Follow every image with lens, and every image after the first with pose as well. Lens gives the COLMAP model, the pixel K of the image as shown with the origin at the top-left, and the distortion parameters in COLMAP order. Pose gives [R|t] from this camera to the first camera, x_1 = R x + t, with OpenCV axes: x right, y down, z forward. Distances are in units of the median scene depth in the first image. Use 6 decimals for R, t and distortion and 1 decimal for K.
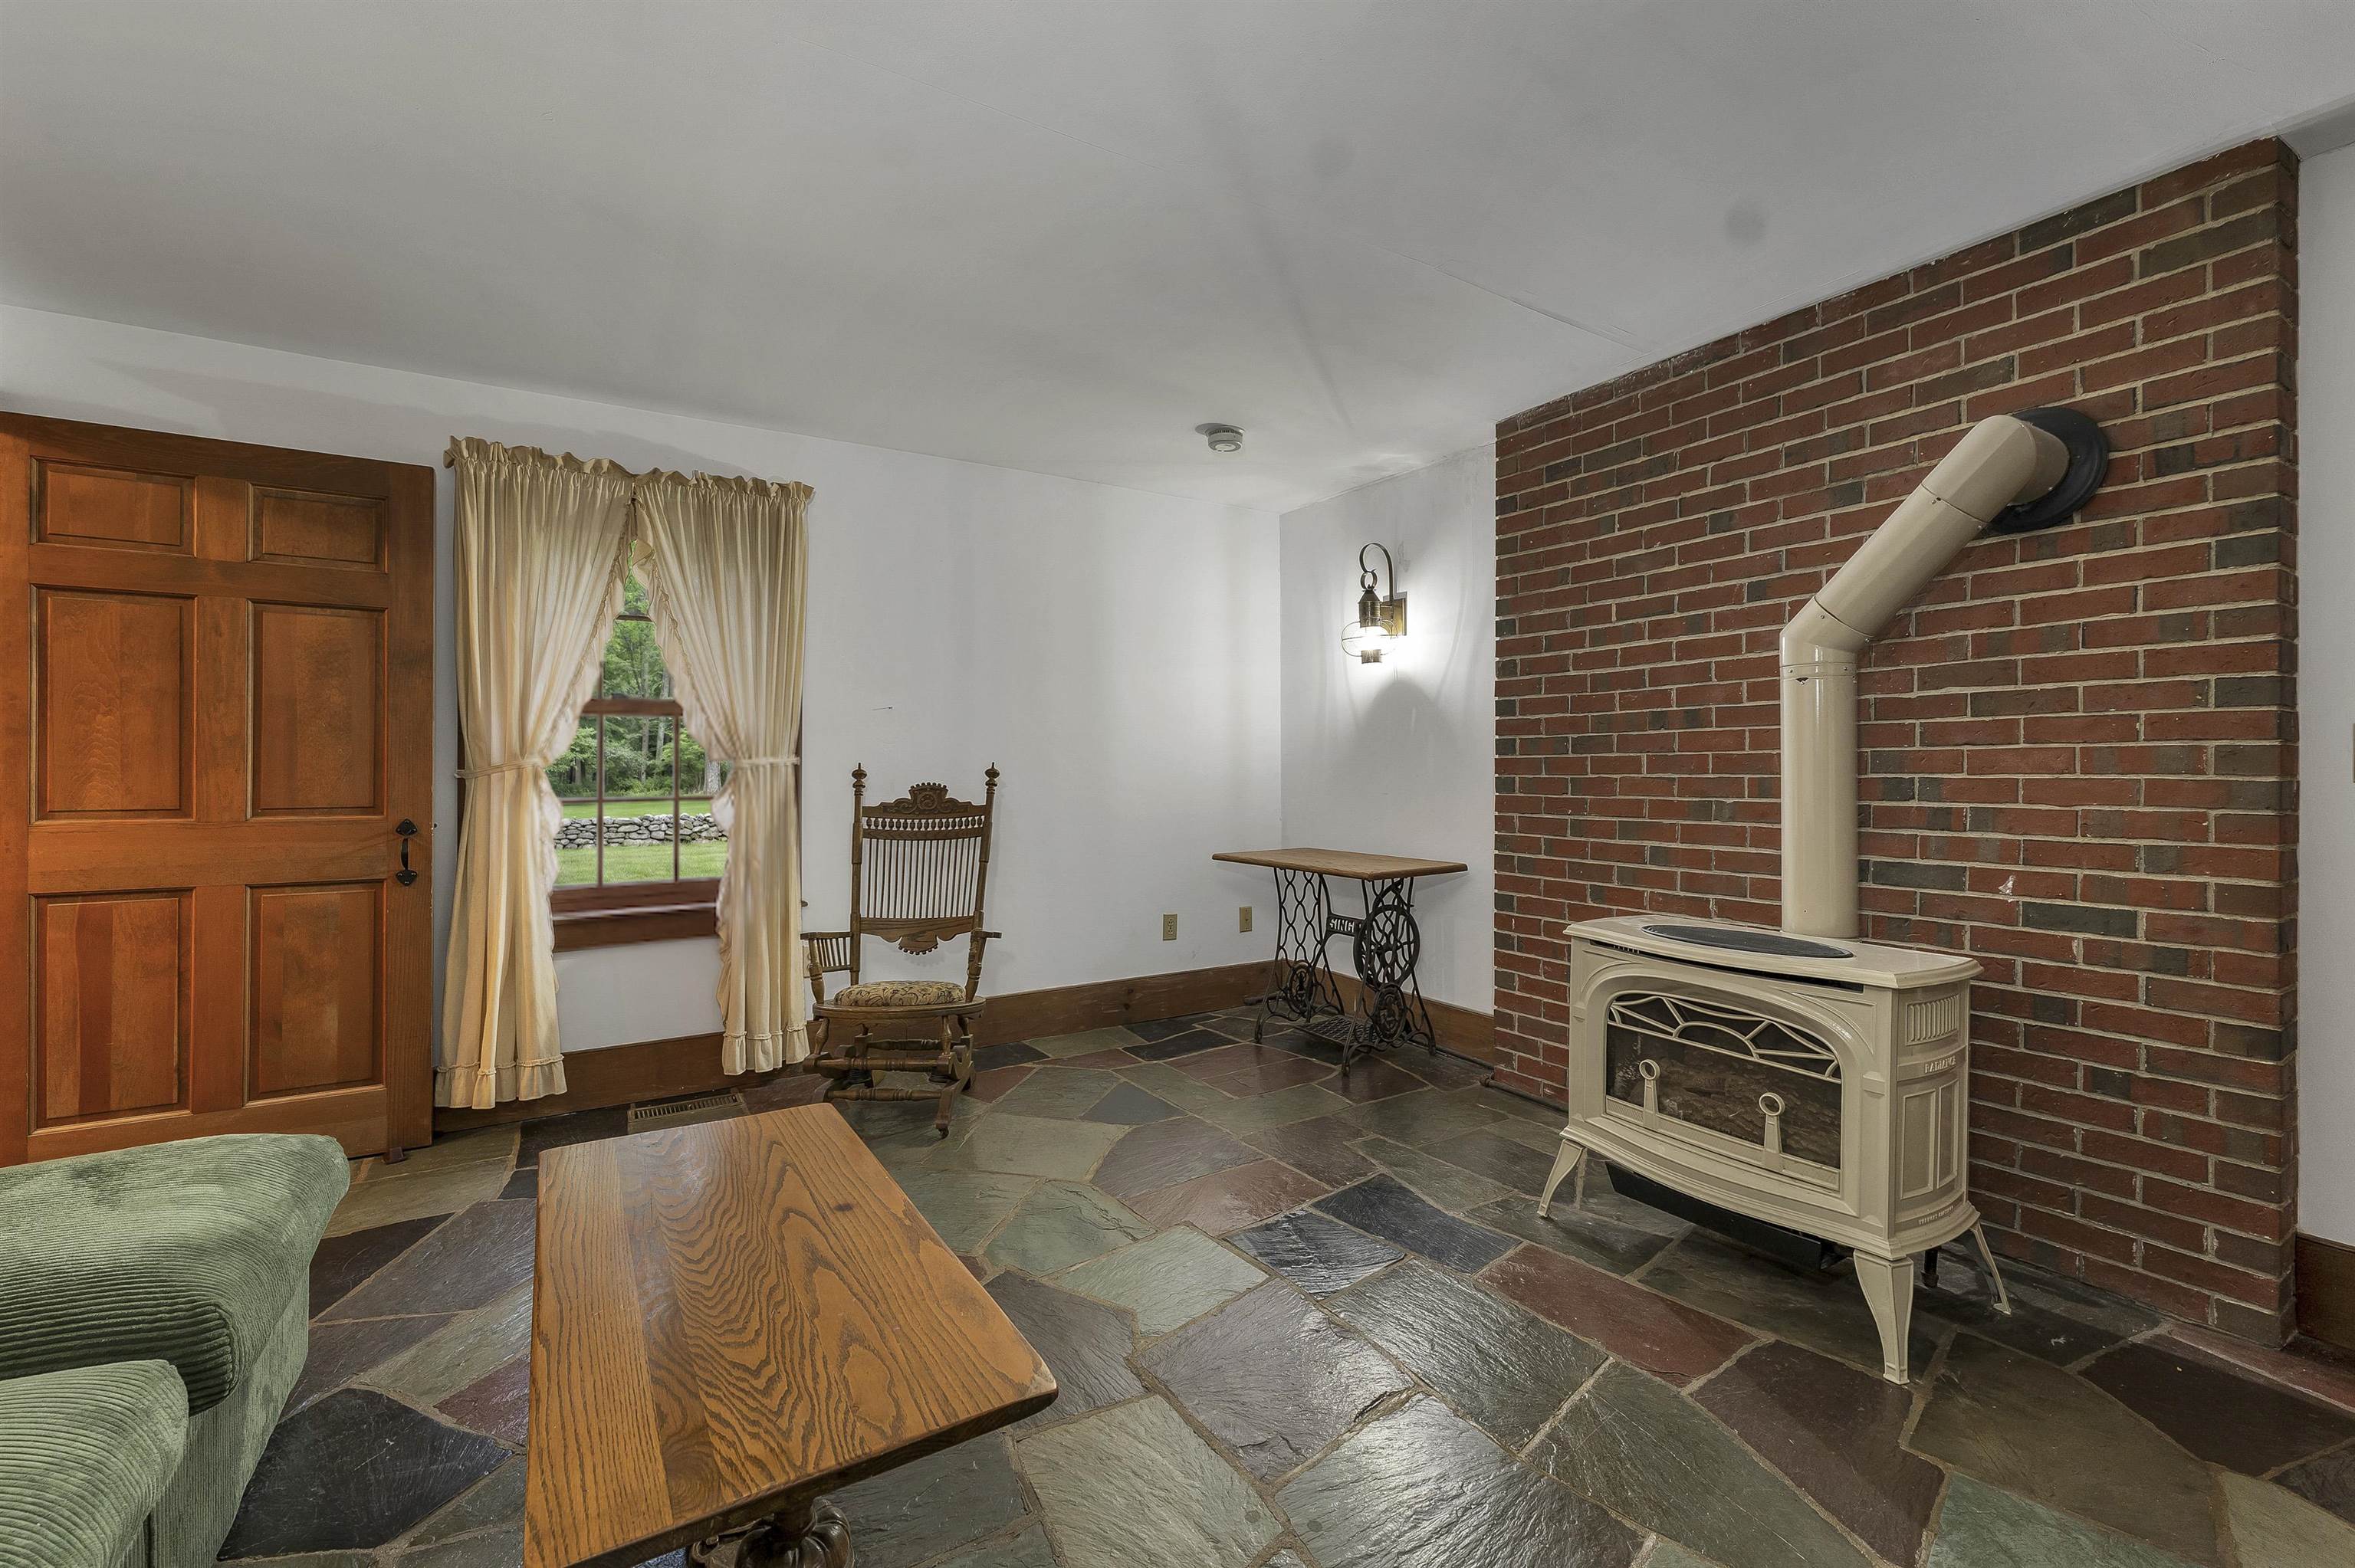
lens RADIAL K [[988.0, 0, 1179.2], [0, 988.0, 769.4], [0, 0, 1]] dist [-0.001544, -0.000237]
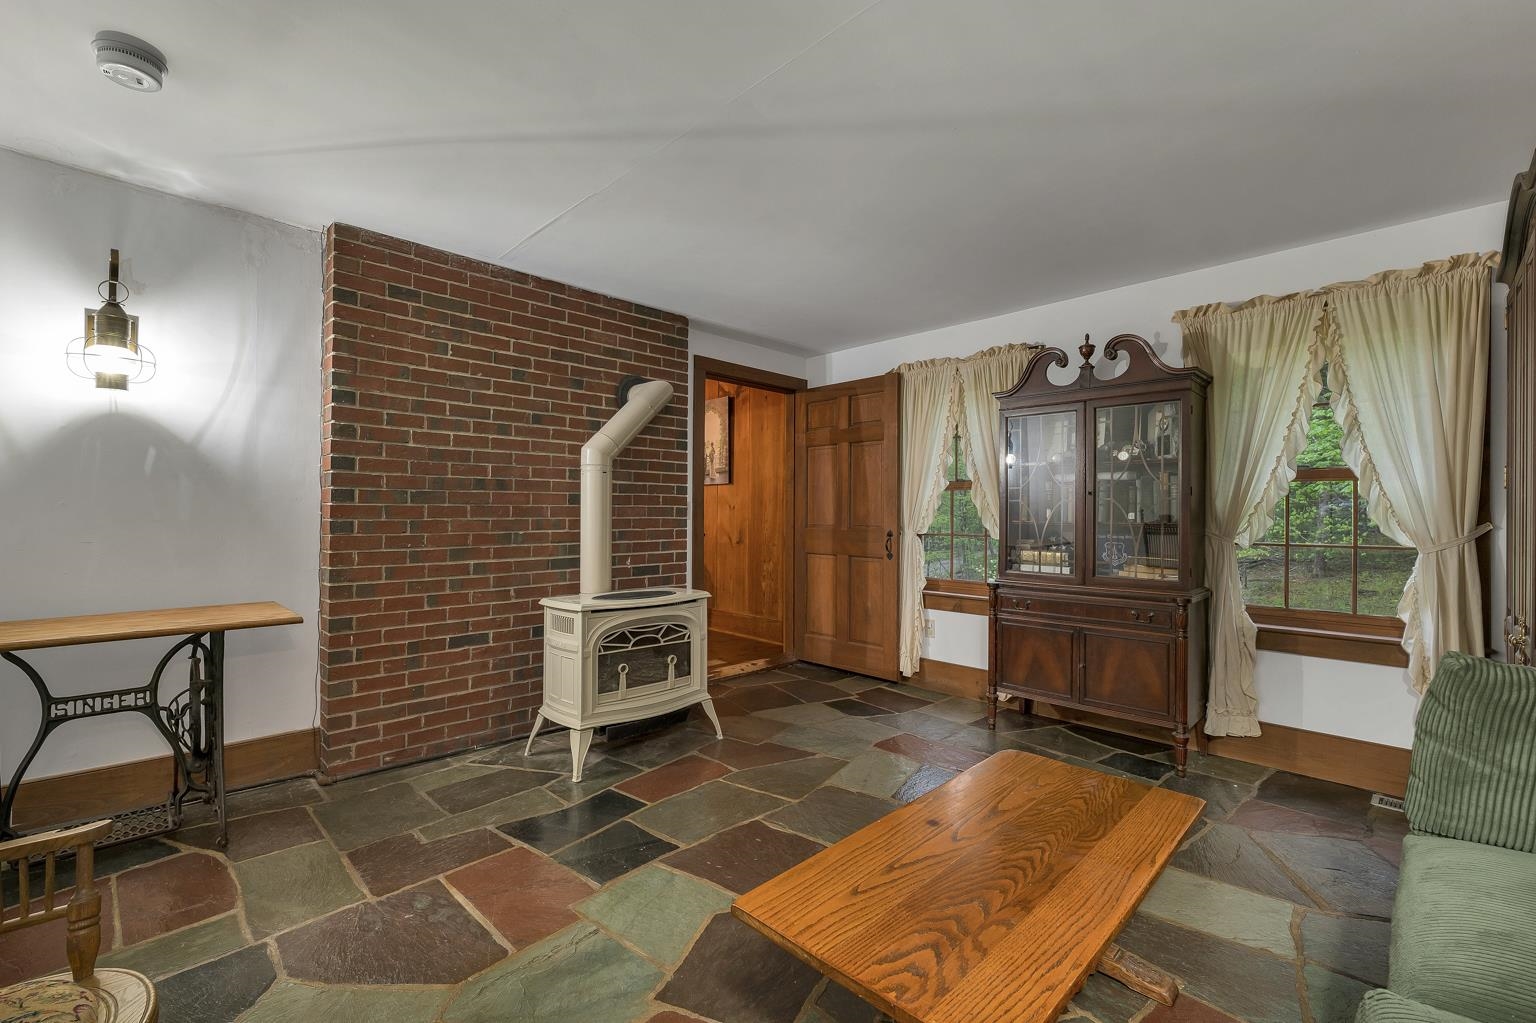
lens RADIAL K [[644.5, 0, 769.5], [0, 644.5, 518.6], [0, 0, 1]] dist [-0.001544, -0.000237]
pose [[-0.220848, -0.004572, 0.975298, -0.677662], [-0.001708, 0.999989, 0.004301, 0.000994], [-0.975307, -0.000716, -0.220853, 0.816526]]
